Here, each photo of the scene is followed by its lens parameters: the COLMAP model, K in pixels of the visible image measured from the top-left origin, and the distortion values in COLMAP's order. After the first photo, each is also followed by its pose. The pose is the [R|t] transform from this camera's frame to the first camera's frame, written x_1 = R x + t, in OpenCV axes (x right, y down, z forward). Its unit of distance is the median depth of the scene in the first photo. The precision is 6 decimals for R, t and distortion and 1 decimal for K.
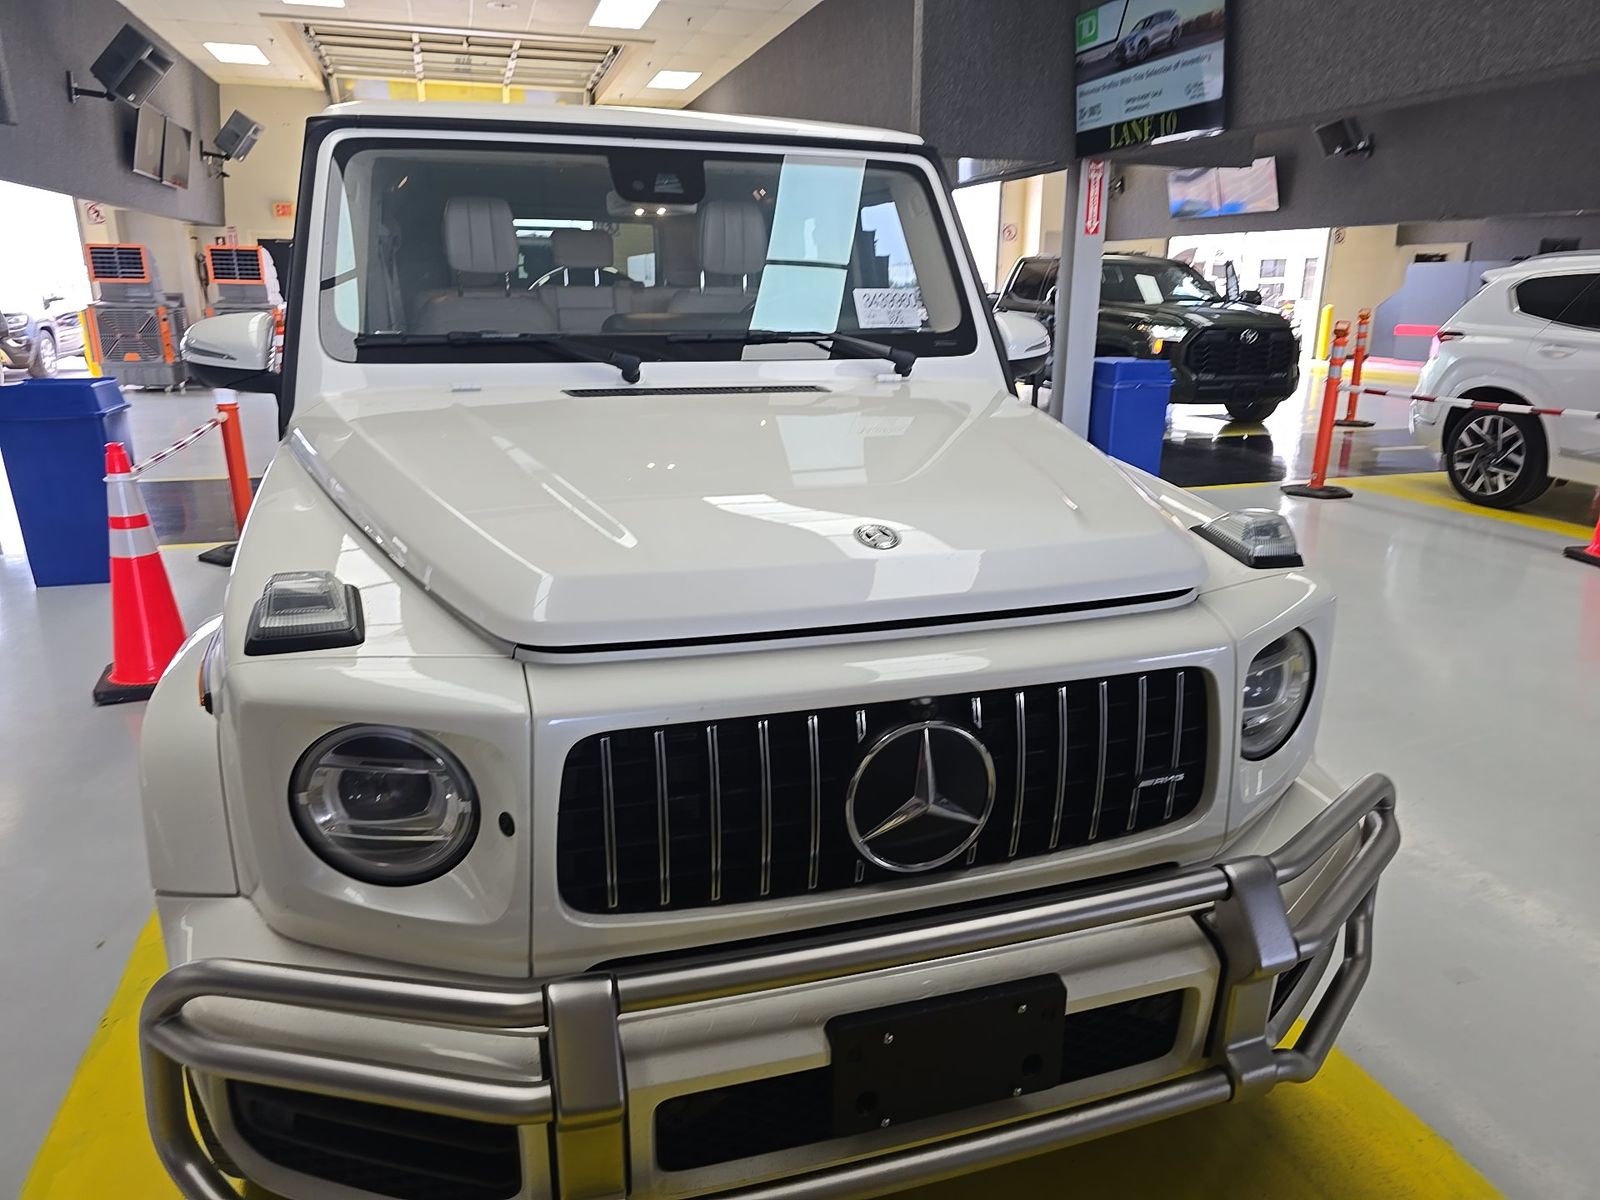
lens RADIAL K [[1100.9, 0, 809.8], [0, 1100.9, 591.8], [0, 0, 1]] dist [0.021785, -0.019822]
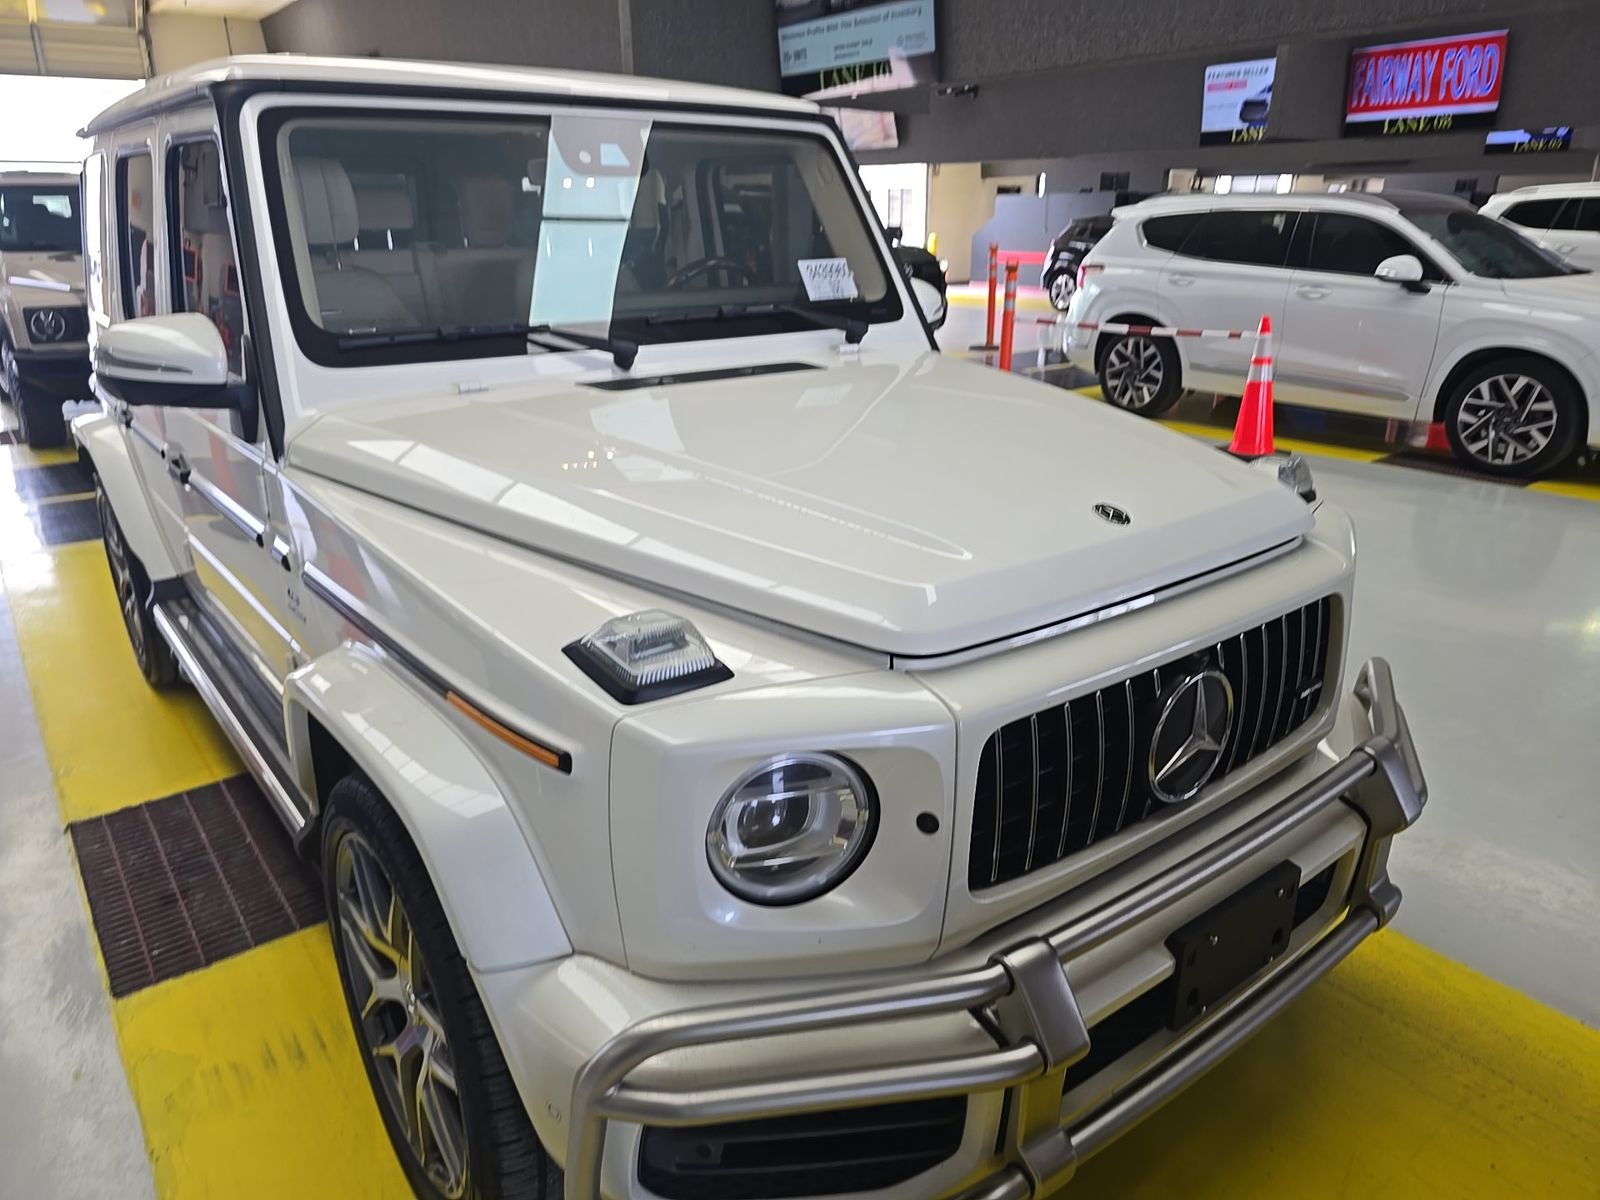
lens RADIAL K [[1100.9, 0, 815.4], [0, 1100.9, 609.1], [0, 0, 1]] dist [0.021785, -0.019822]
pose [[0.934551, -0.130606, 0.330993, -0.133793], [0.106152, 0.990178, 0.090993, -0.019878], [-0.339626, -0.049902, 0.939236, 0.009921]]
